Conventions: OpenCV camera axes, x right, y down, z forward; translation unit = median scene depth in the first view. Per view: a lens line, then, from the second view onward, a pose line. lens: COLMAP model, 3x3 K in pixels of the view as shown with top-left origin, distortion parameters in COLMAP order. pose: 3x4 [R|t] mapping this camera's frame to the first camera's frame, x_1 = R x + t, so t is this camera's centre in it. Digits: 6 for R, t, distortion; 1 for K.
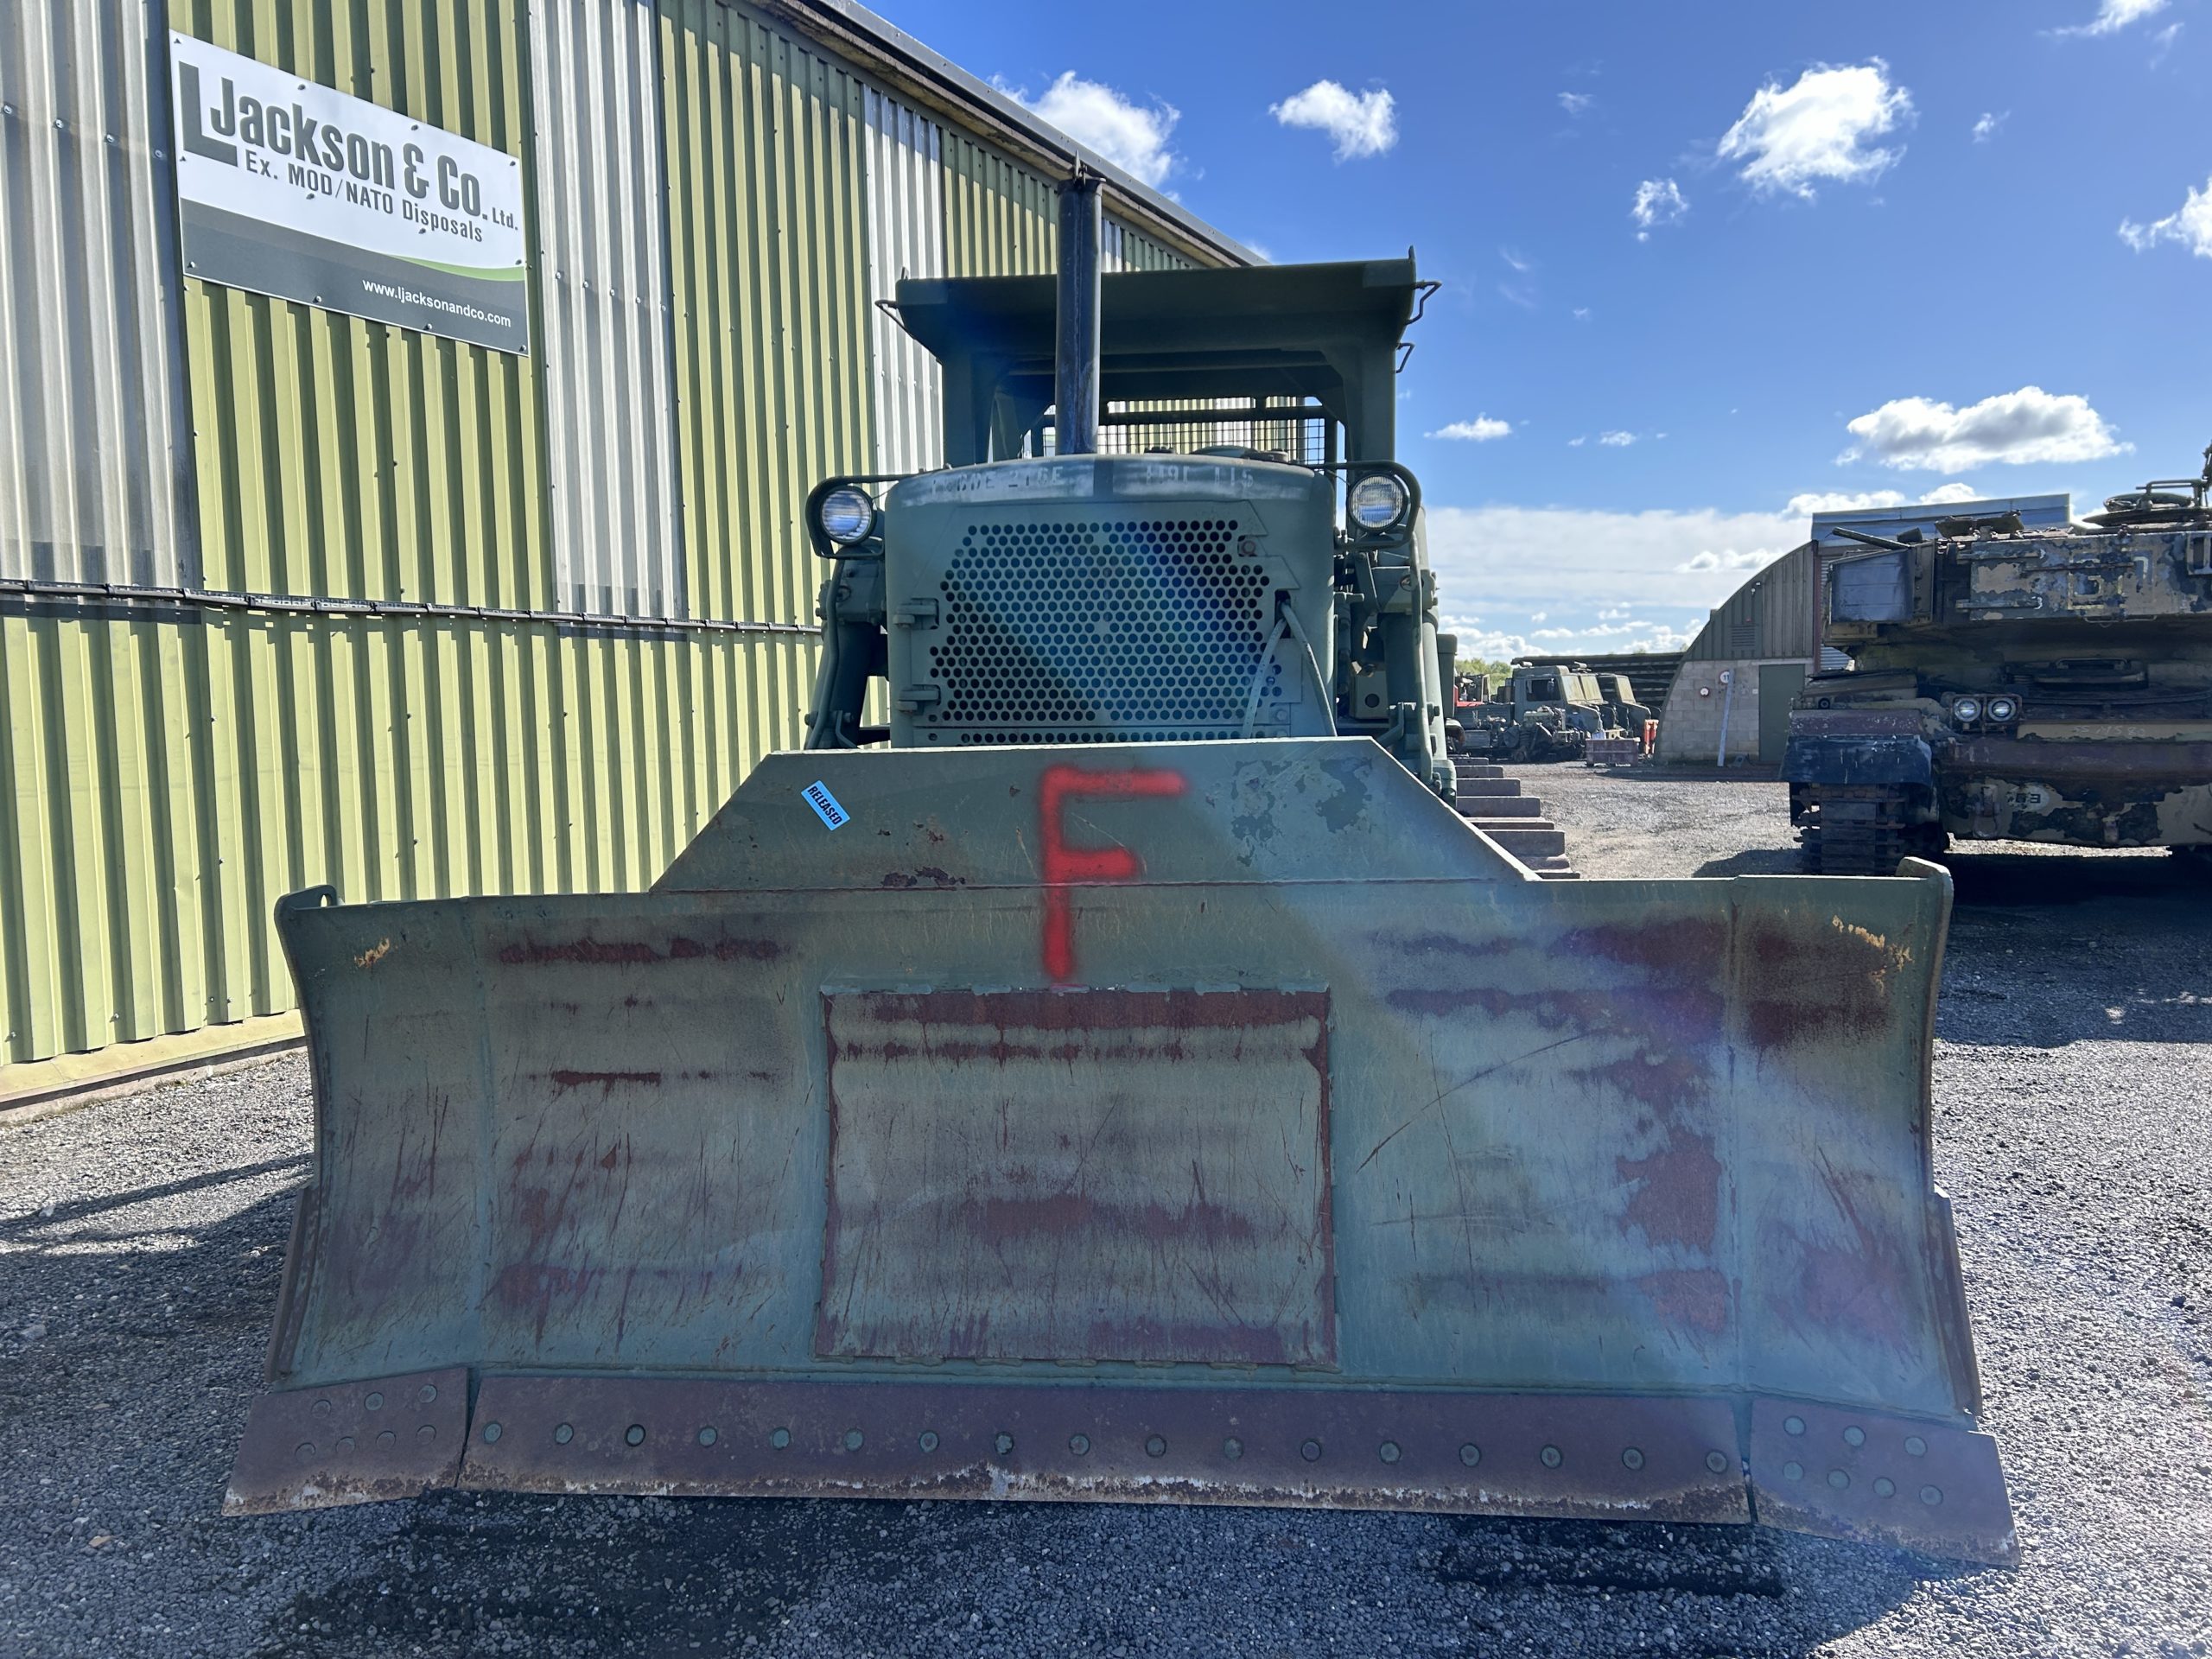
lens RADIAL K [[1657.3, 0, 1108.5], [0, 1657.3, 797.8], [0, 0, 1]] dist [0.104209, -0.111516]
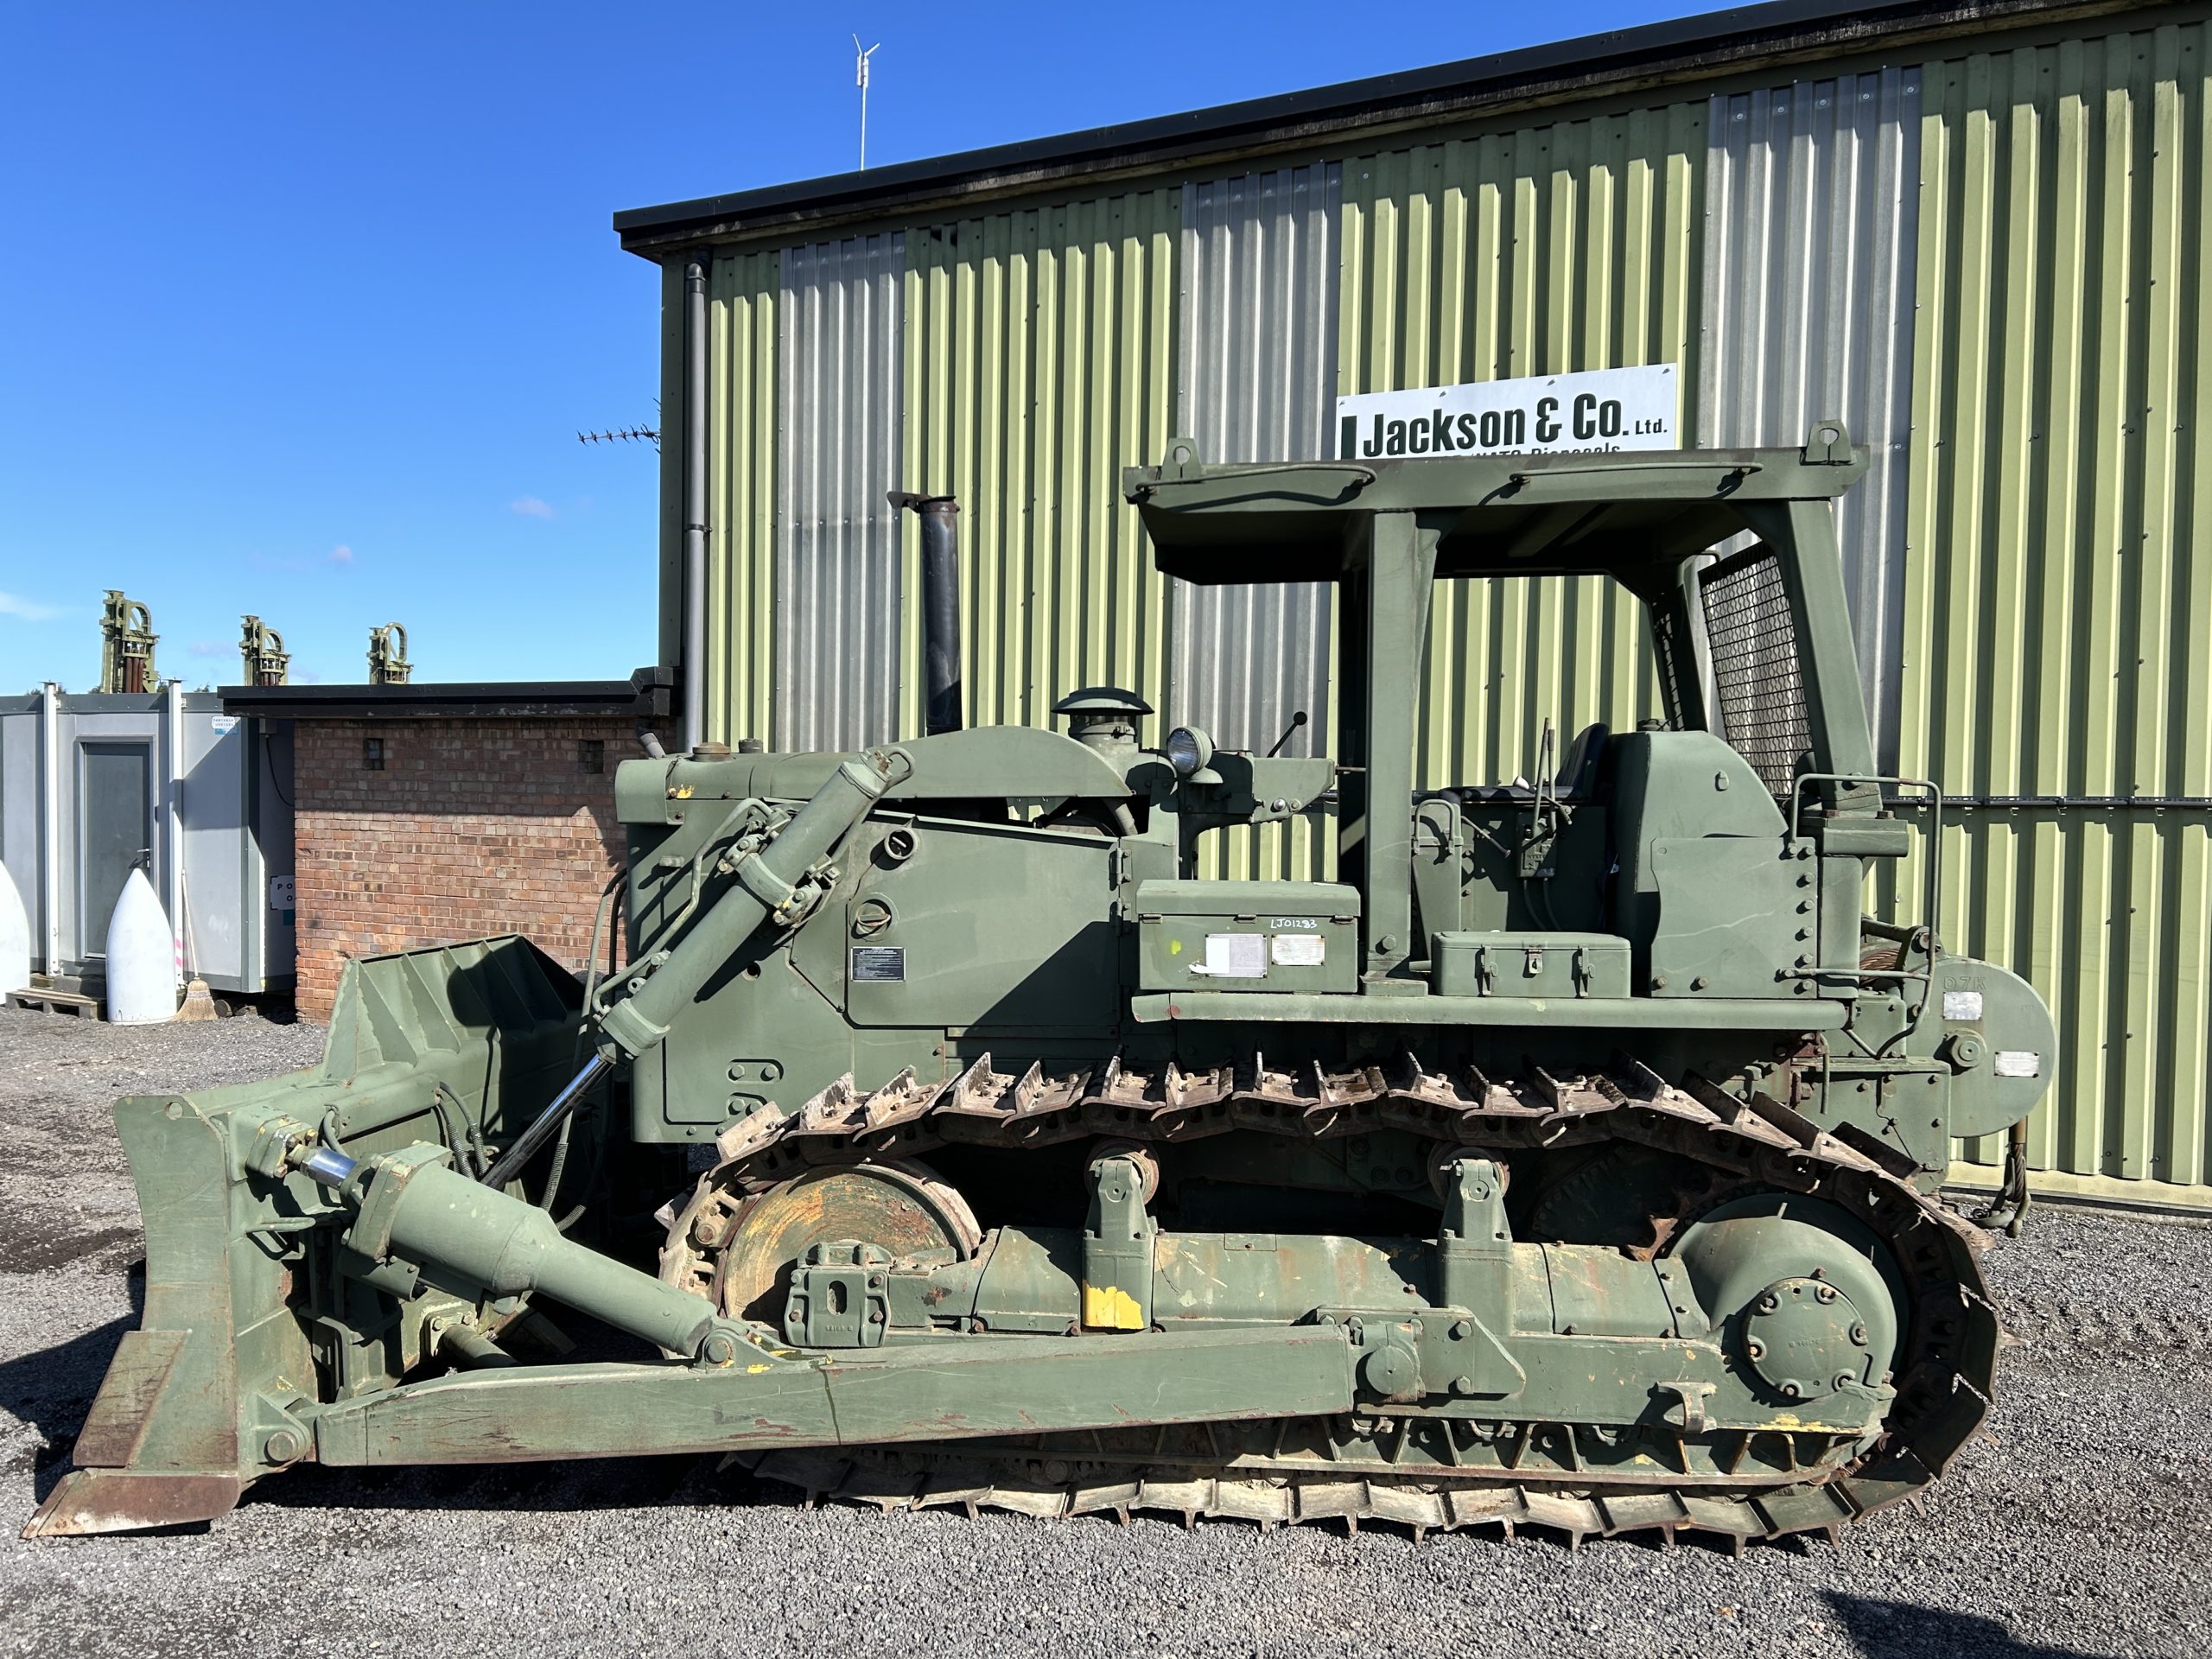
lens RADIAL K [[1671.1, 0, 1119.8], [0, 1671.1, 829.5], [0, 0, 1]] dist [0.089400, -0.115170]
pose [[0.012605, 0.044417, -0.998934, 1.460736], [-0.070417, 0.996572, 0.043423, -0.232097], [0.997438, 0.069794, 0.015690, 1.371977]]
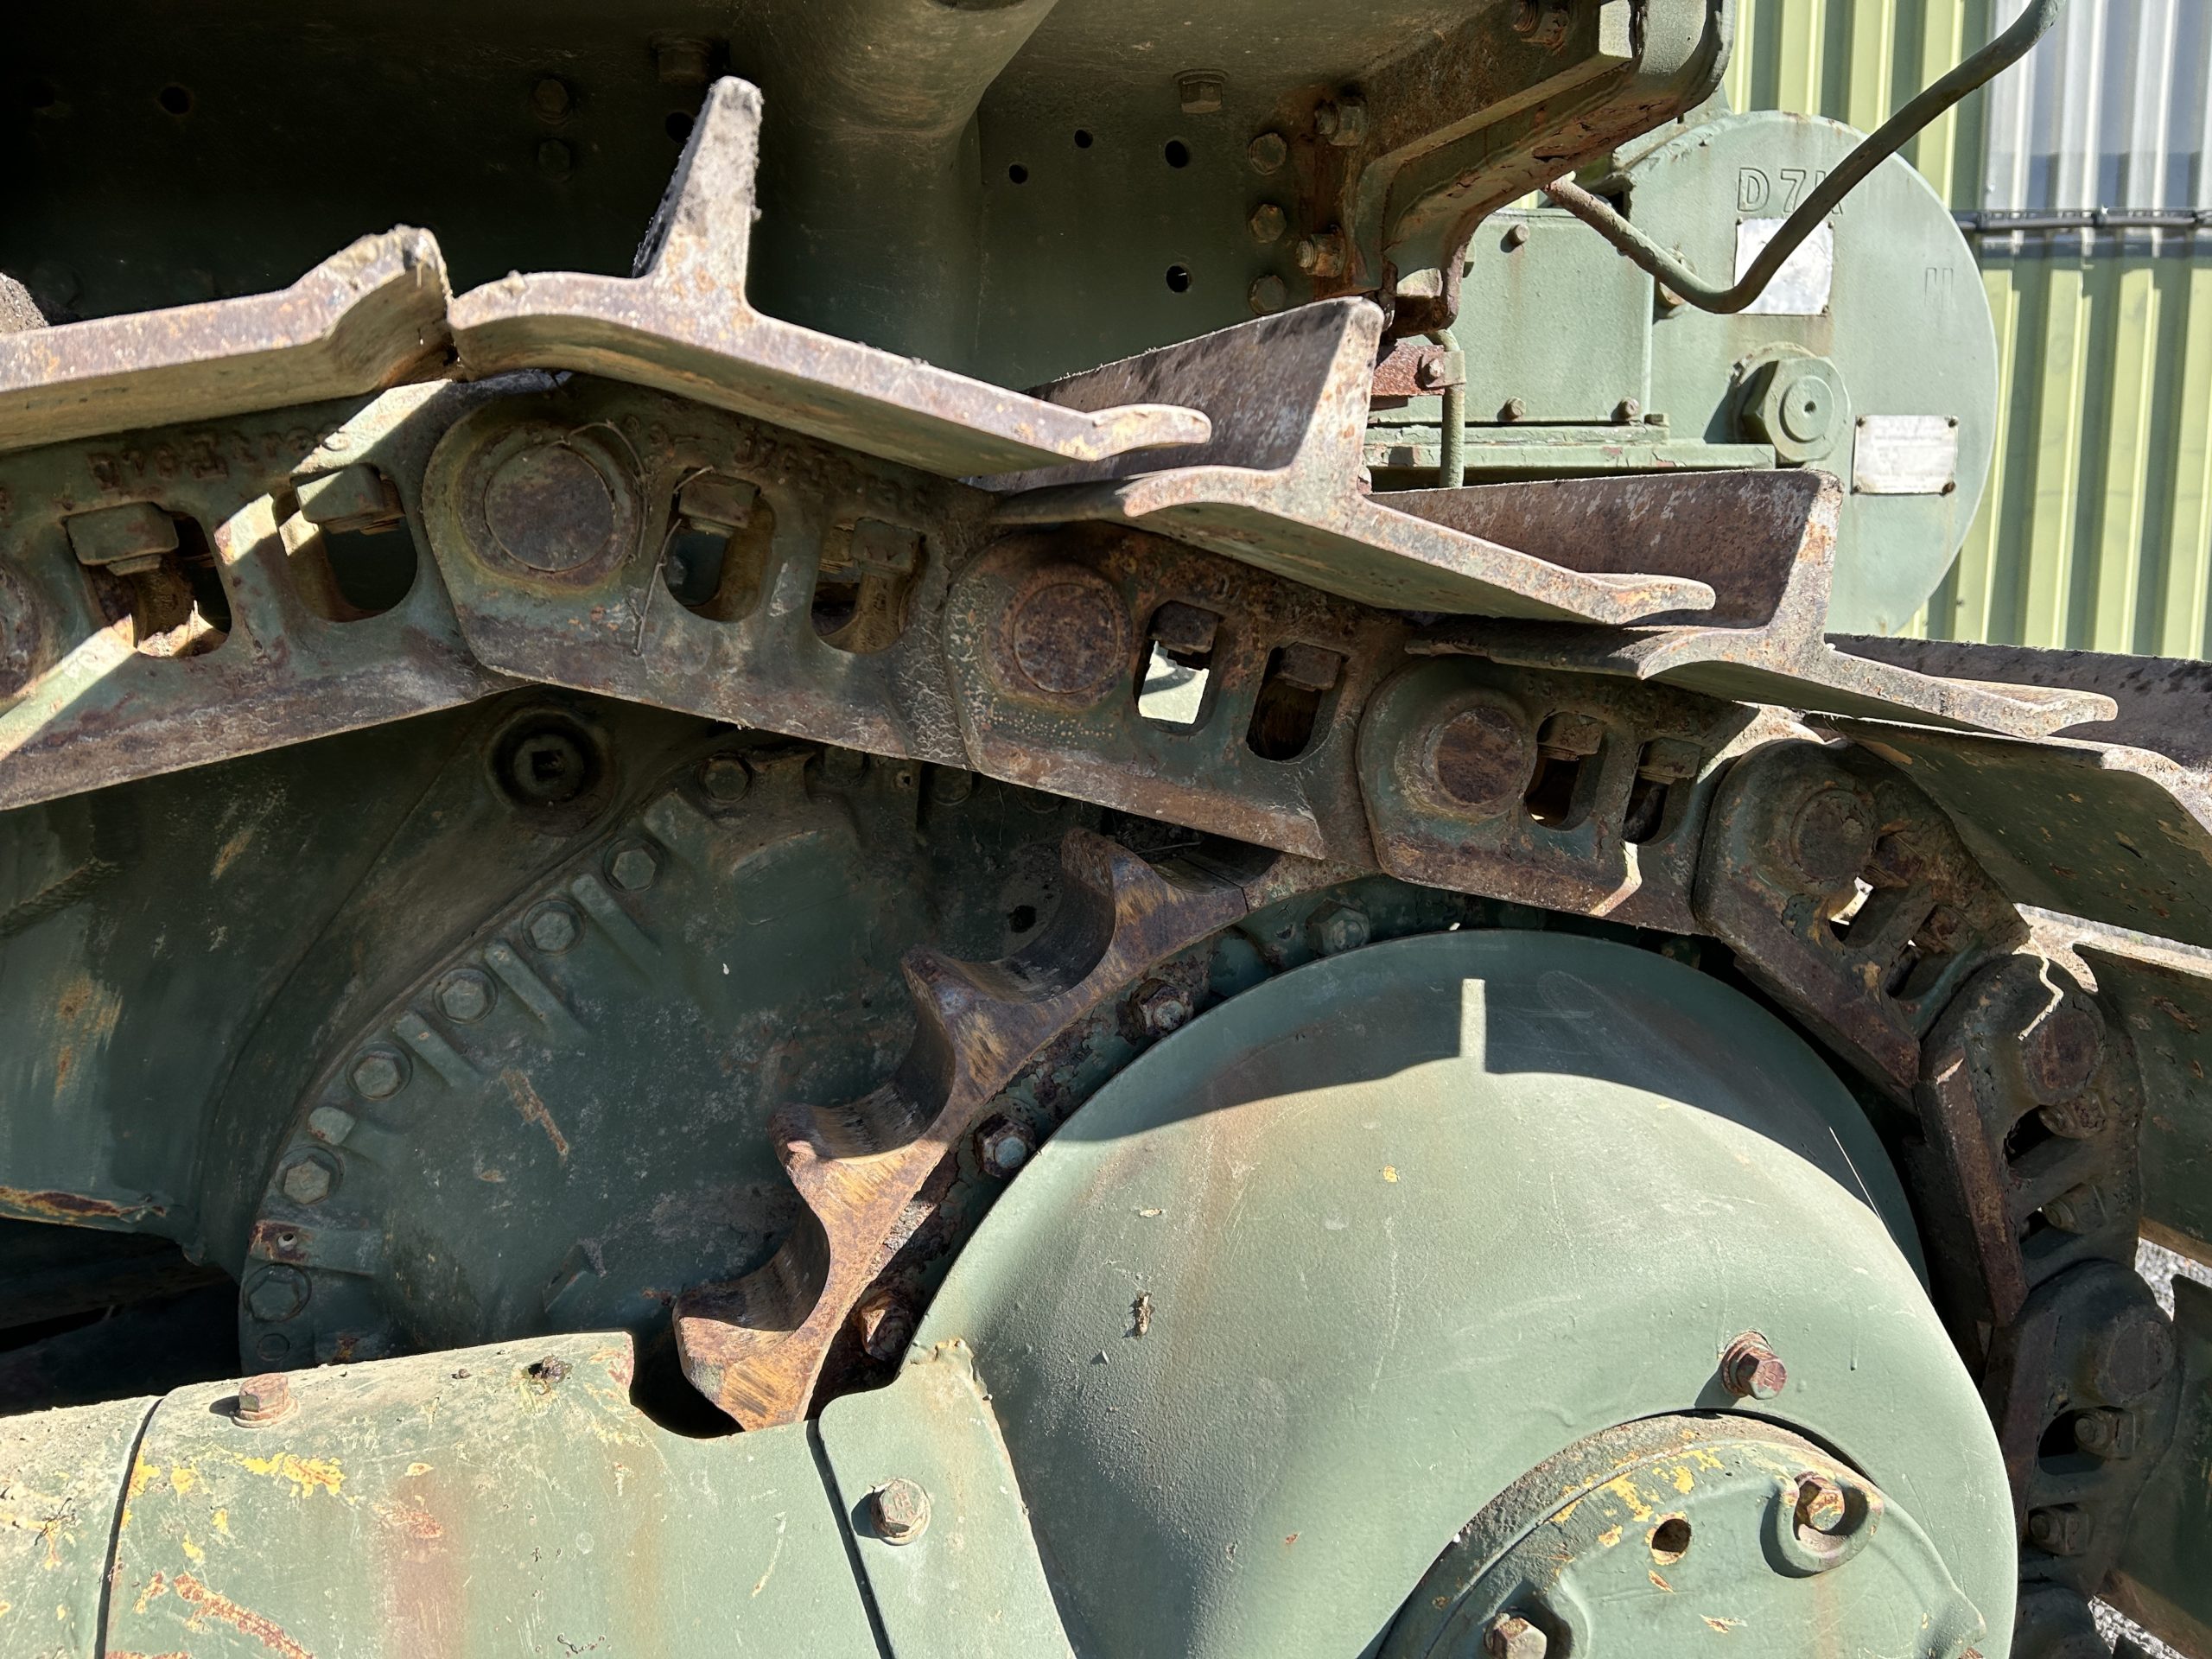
lens RADIAL K [[1674.0, 0, 1087.4], [0, 1674.0, 834.1], [0, 0, 1]] dist [0.067558, -0.073455]
pose [[0.401731, 0.166575, -0.900481, 0.493951], [-0.045011, 0.985720, 0.162263, -0.010775], [0.914651, -0.024654, 0.403492, 1.728779]]
